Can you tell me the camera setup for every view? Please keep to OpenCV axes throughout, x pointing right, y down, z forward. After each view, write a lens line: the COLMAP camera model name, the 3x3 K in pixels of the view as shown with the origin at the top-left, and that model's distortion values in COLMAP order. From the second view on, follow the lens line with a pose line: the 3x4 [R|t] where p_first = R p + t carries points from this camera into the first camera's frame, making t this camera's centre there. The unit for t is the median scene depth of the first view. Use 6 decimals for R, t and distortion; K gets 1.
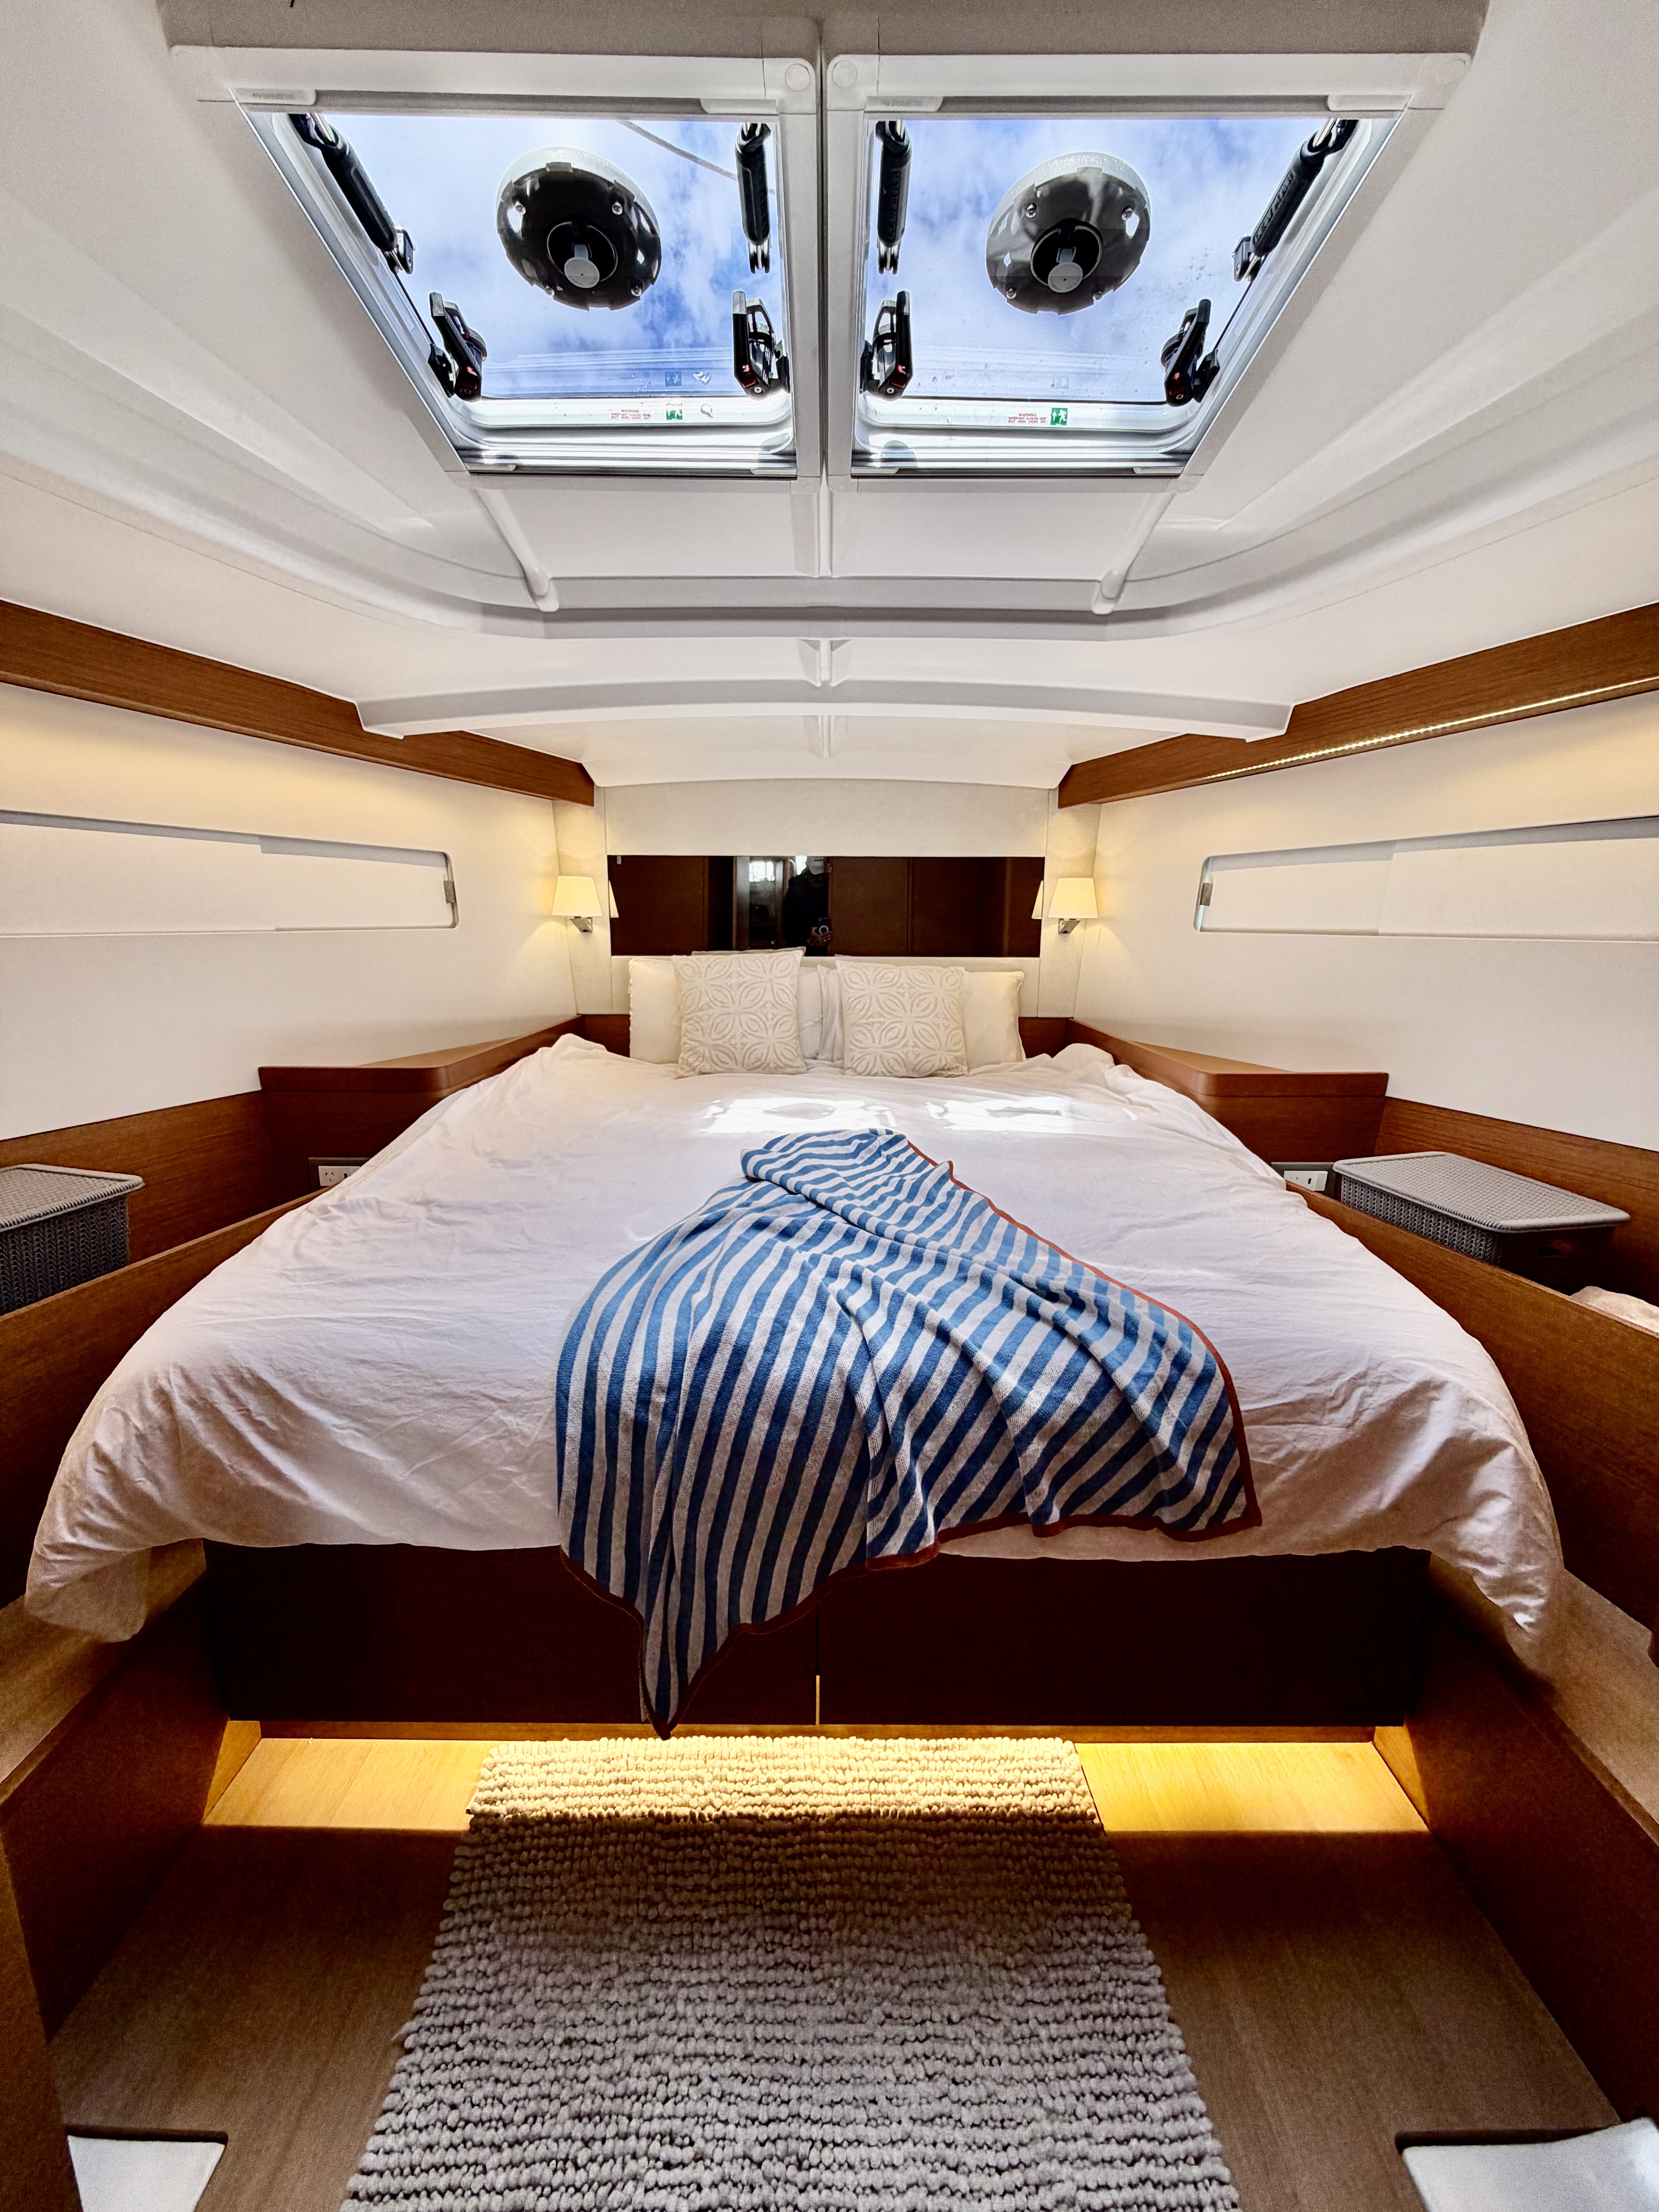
lens RADIAL K [[883.0, 0, 823.6], [0, 883.0, 1103.7], [0, 0, 1]] dist [-0.000480, -0.000587]
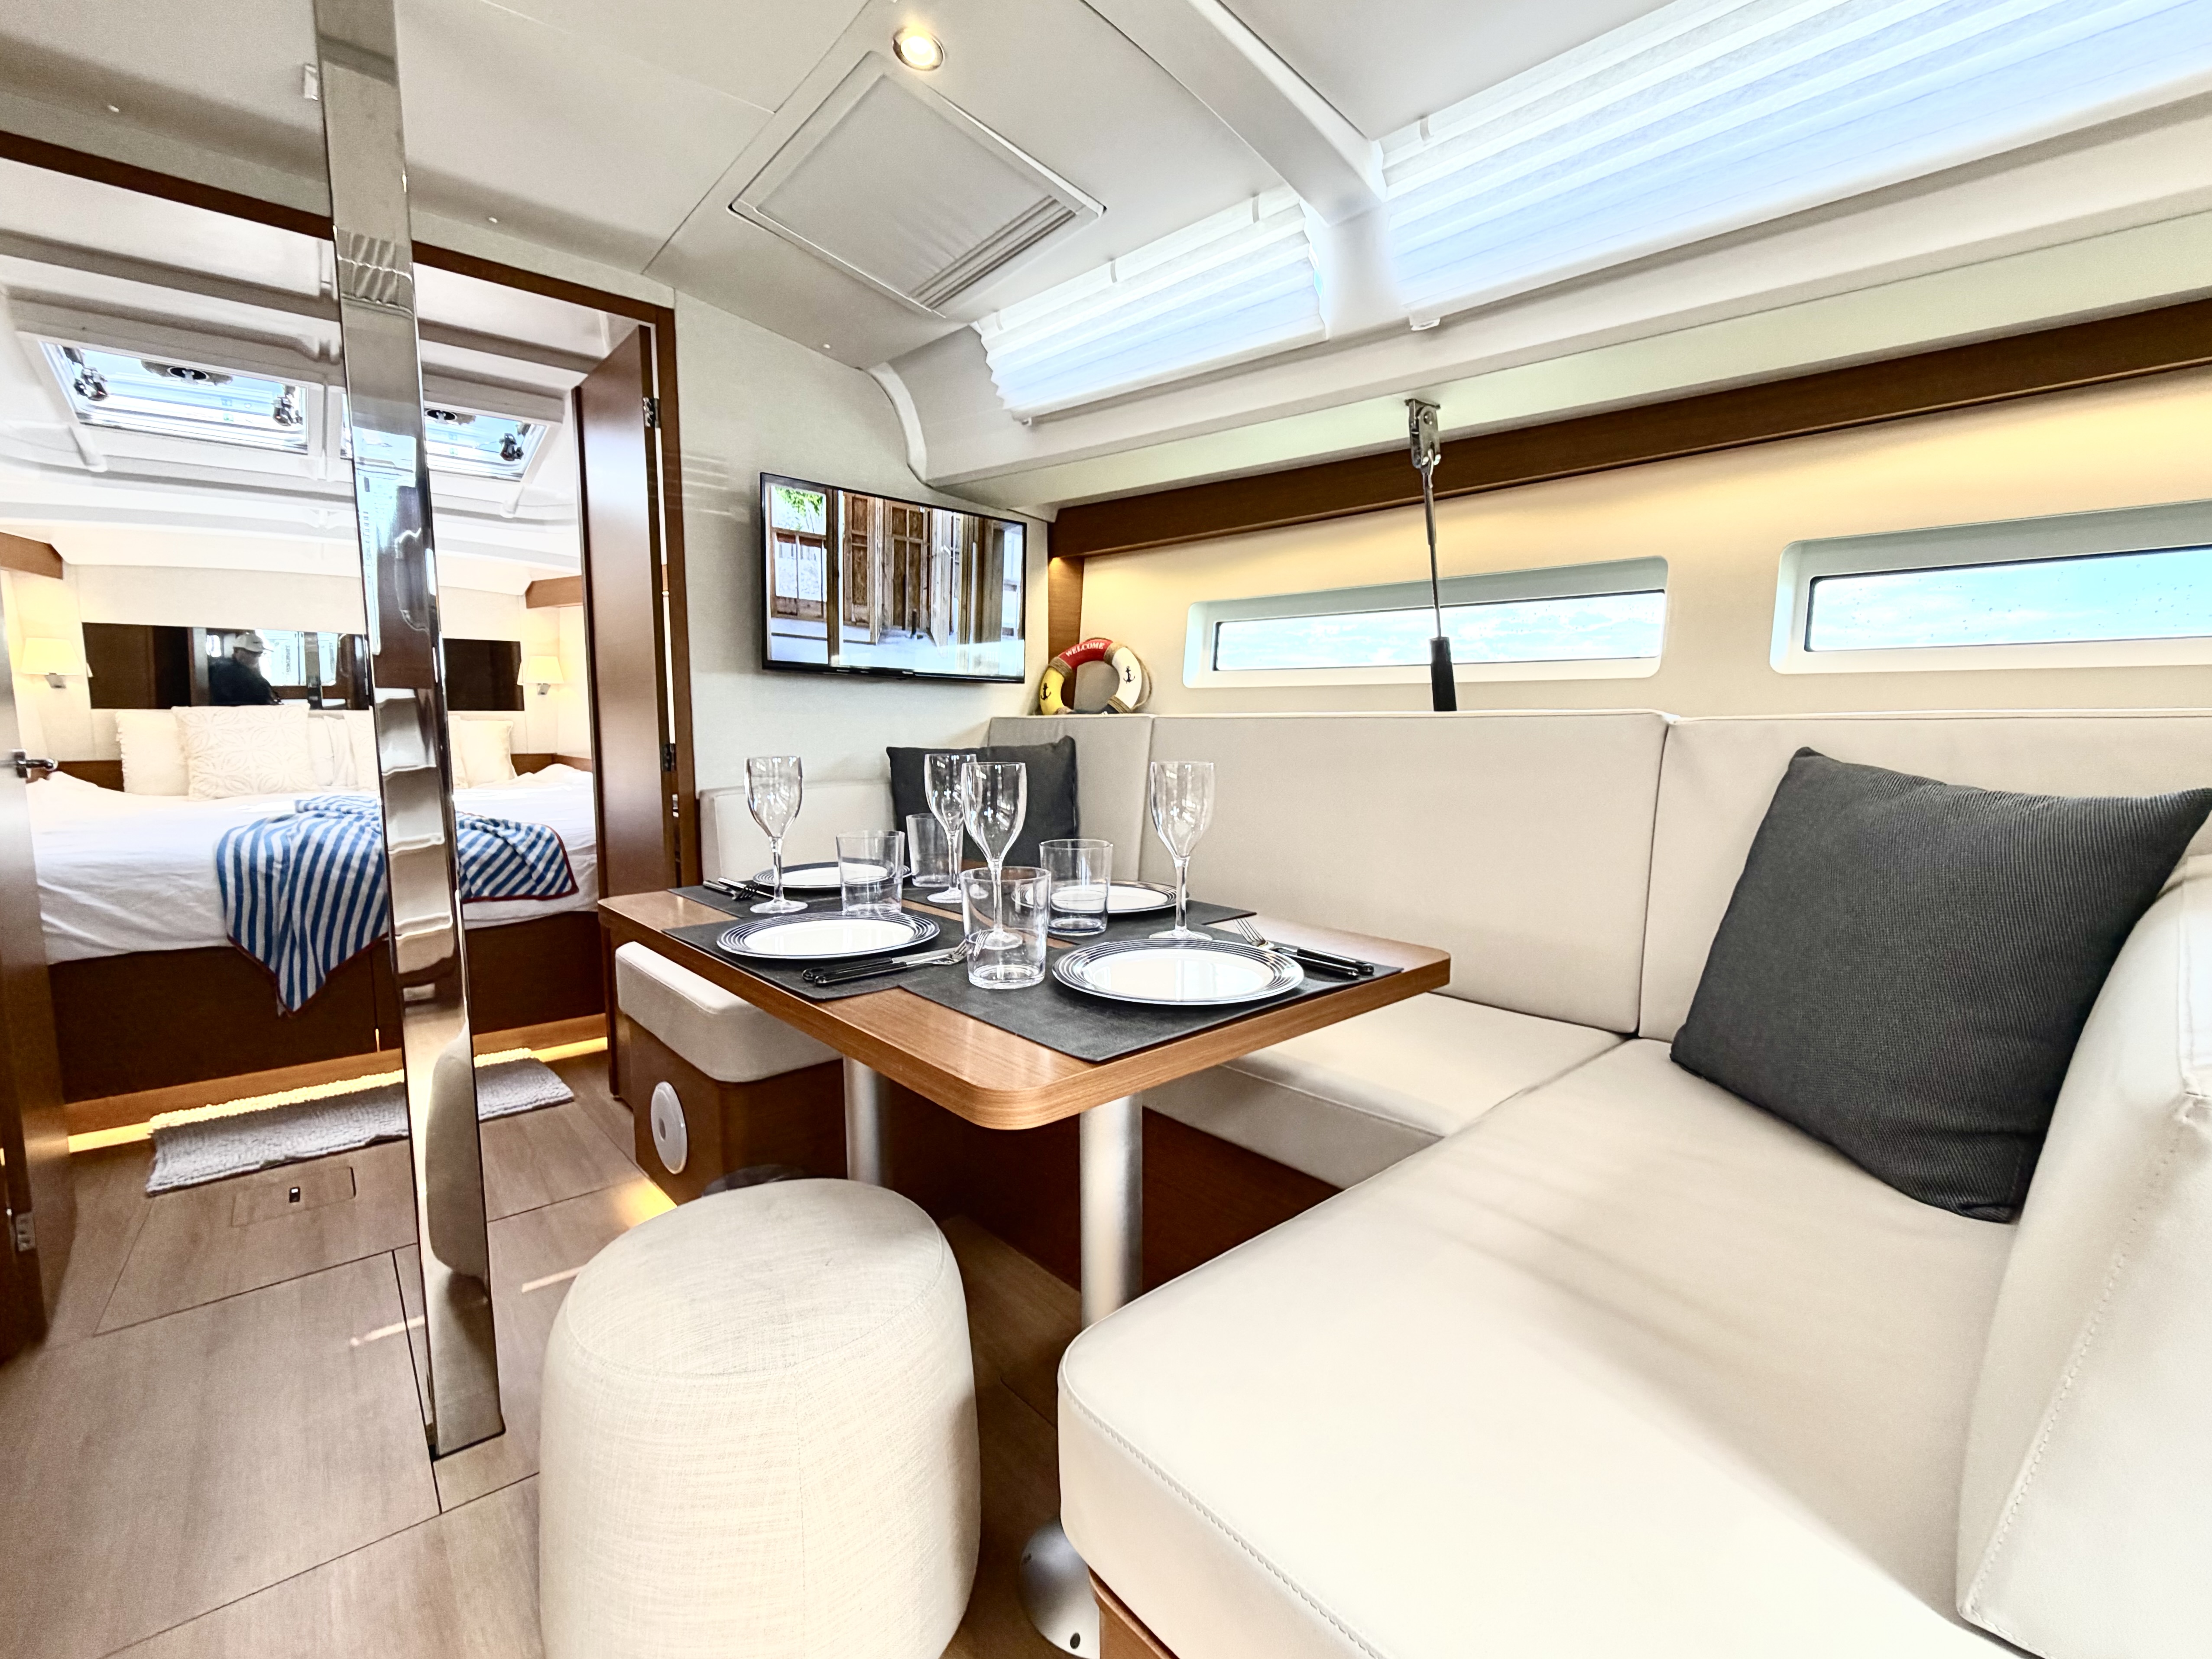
lens RADIAL K [[970.4, 0, 1101.7], [0, 970.4, 826.0], [0, 0, 1]] dist [-0.003776, -0.000263]
pose [[0.768212, -0.073244, 0.635991, -0.131035], [0.131569, 0.990291, -0.044875, 0.612466], [-0.626530, 0.118150, 0.770390, -2.215578]]
